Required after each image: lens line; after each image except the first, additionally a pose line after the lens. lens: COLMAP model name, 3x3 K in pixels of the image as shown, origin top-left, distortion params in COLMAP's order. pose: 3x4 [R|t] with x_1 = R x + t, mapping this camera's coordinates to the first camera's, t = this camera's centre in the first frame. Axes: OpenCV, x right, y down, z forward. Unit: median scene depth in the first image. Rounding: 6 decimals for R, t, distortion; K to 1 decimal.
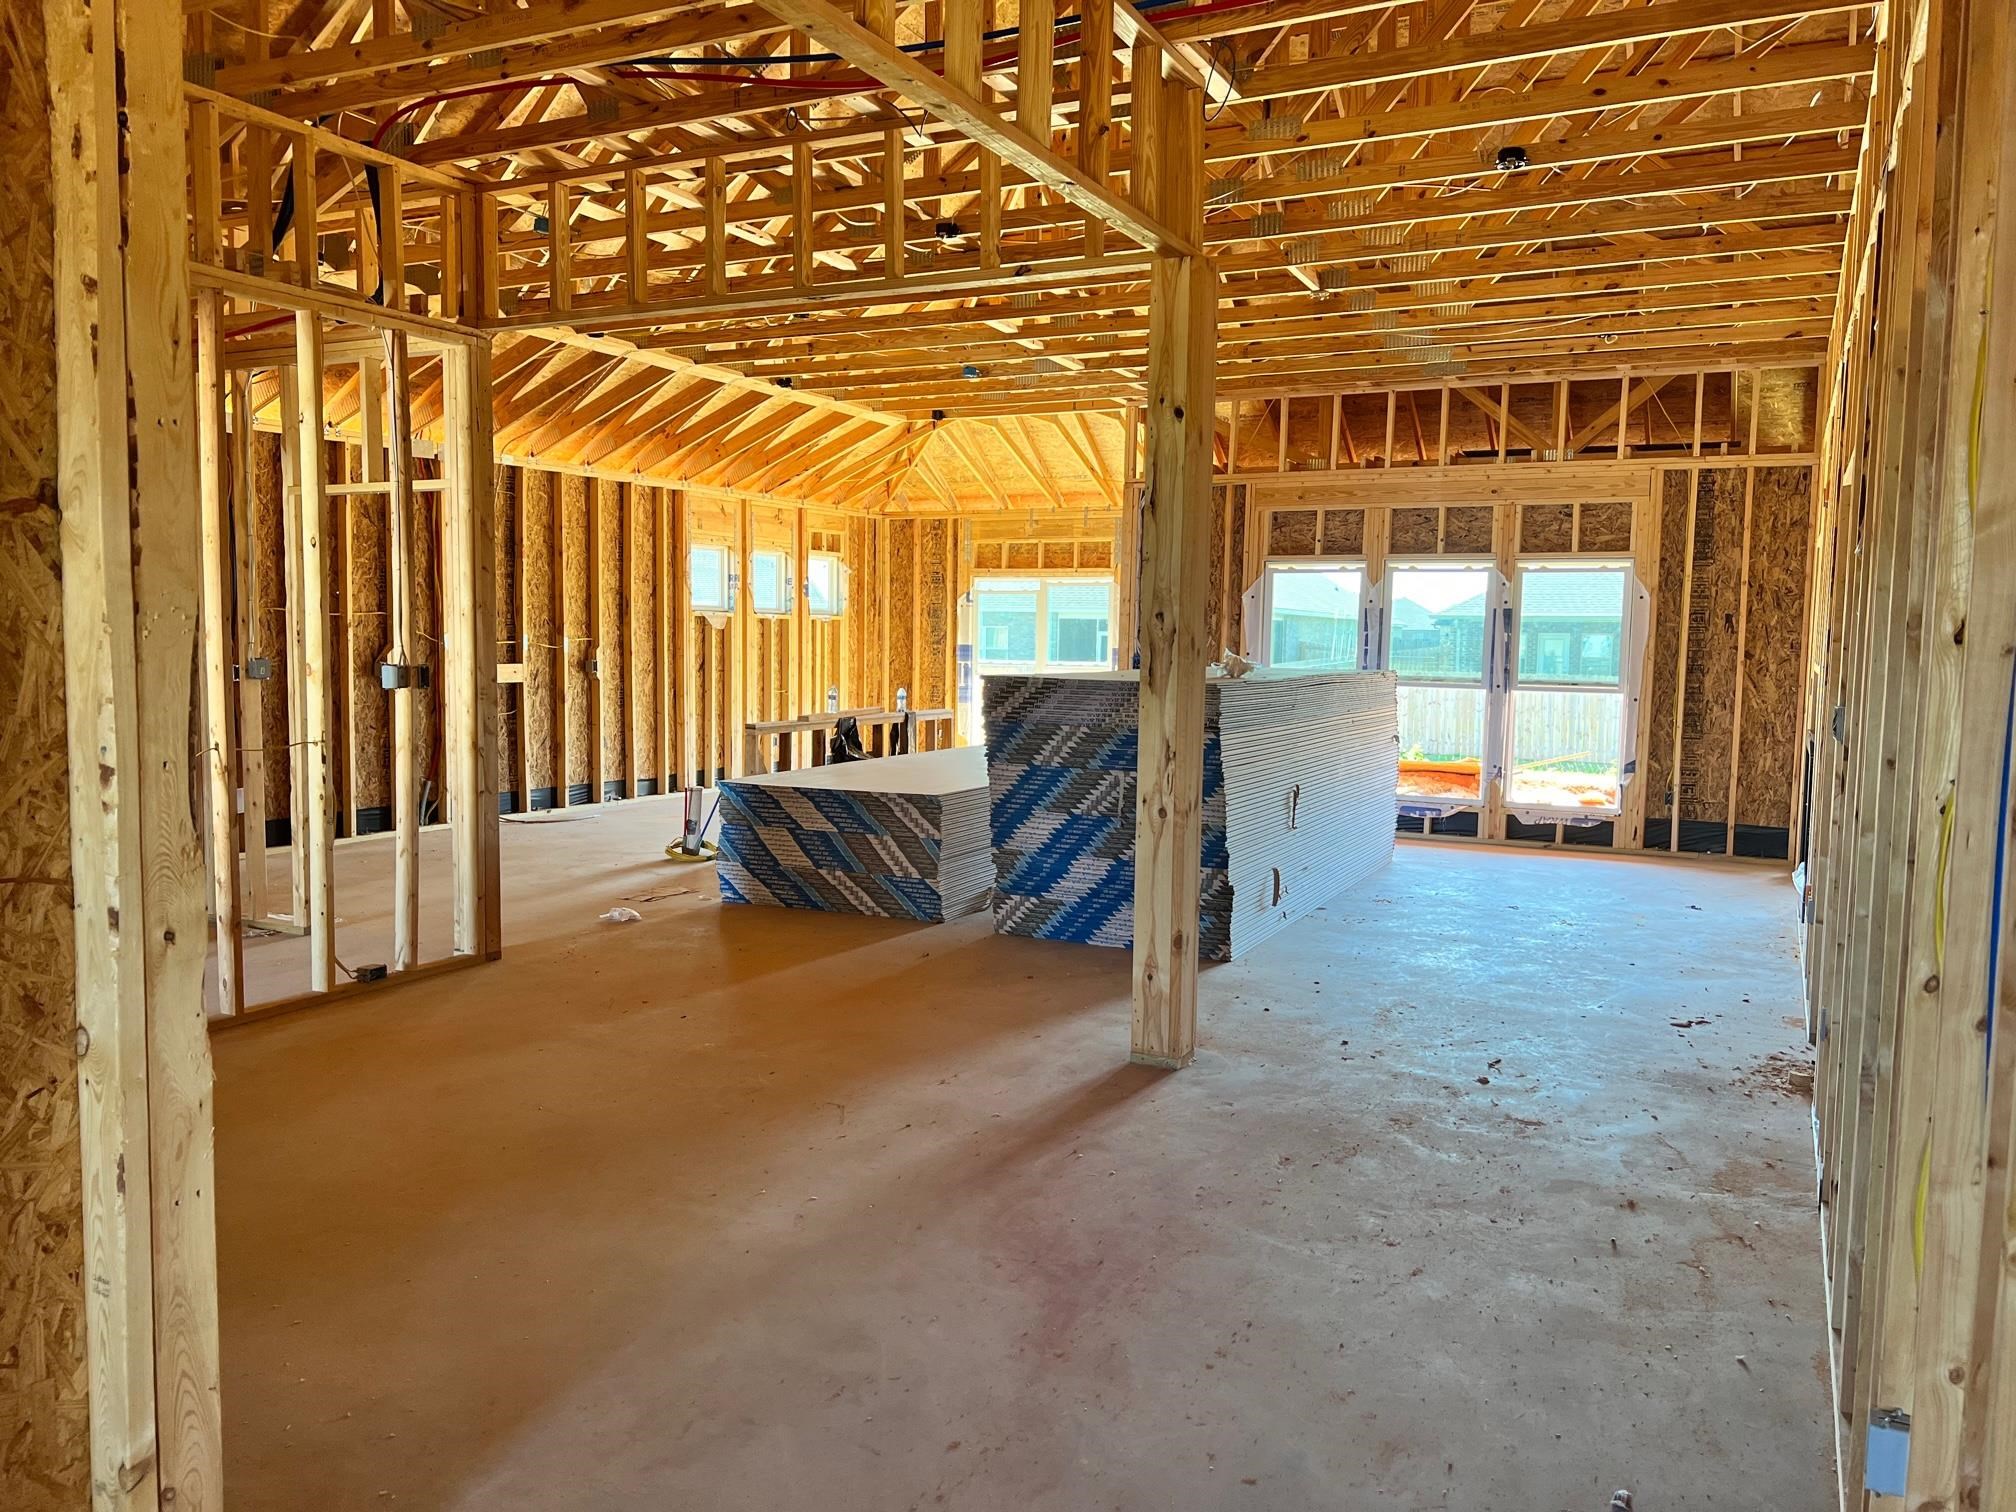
lens RADIAL K [[1524.7, 0, 1006.3], [0, 1524.7, 758.4], [0, 0, 1]] dist [0.003009, -0.000090]
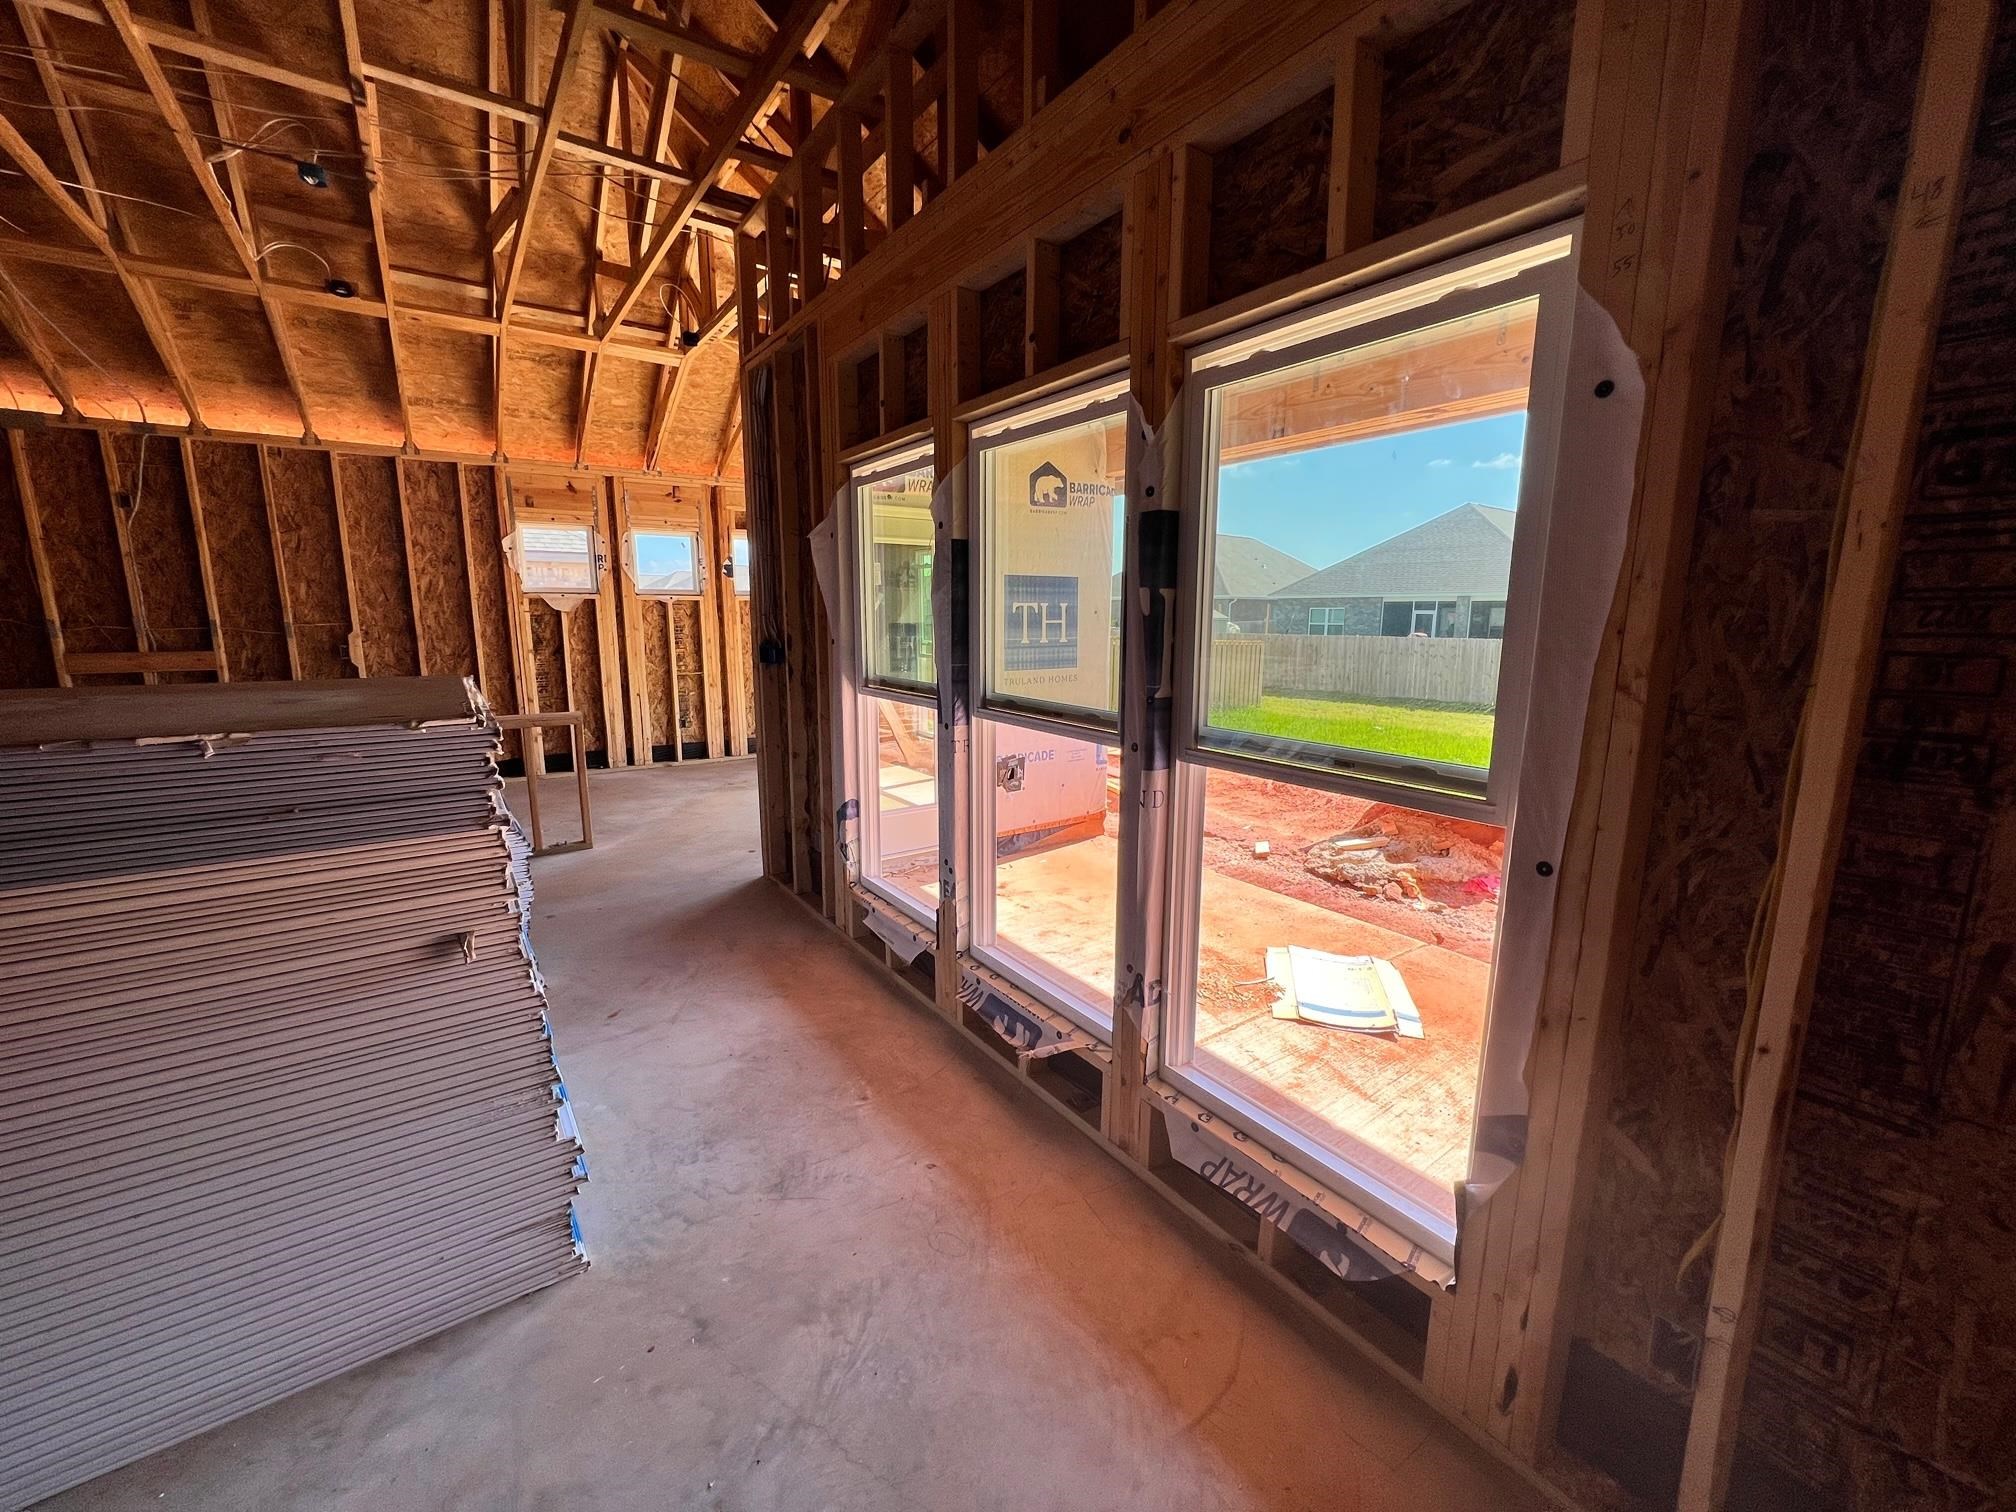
lens RADIAL K [[808.5, 0, 1011.5], [0, 808.5, 751.7], [0, 0, 1]] dist [0.000755, 0.000165]
pose [[0.884201, 0.068389, -0.462074, 0.383715], [-0.031366, 0.995684, 0.087345, -0.061600], [0.466053, -0.062737, 0.882530, 0.829743]]
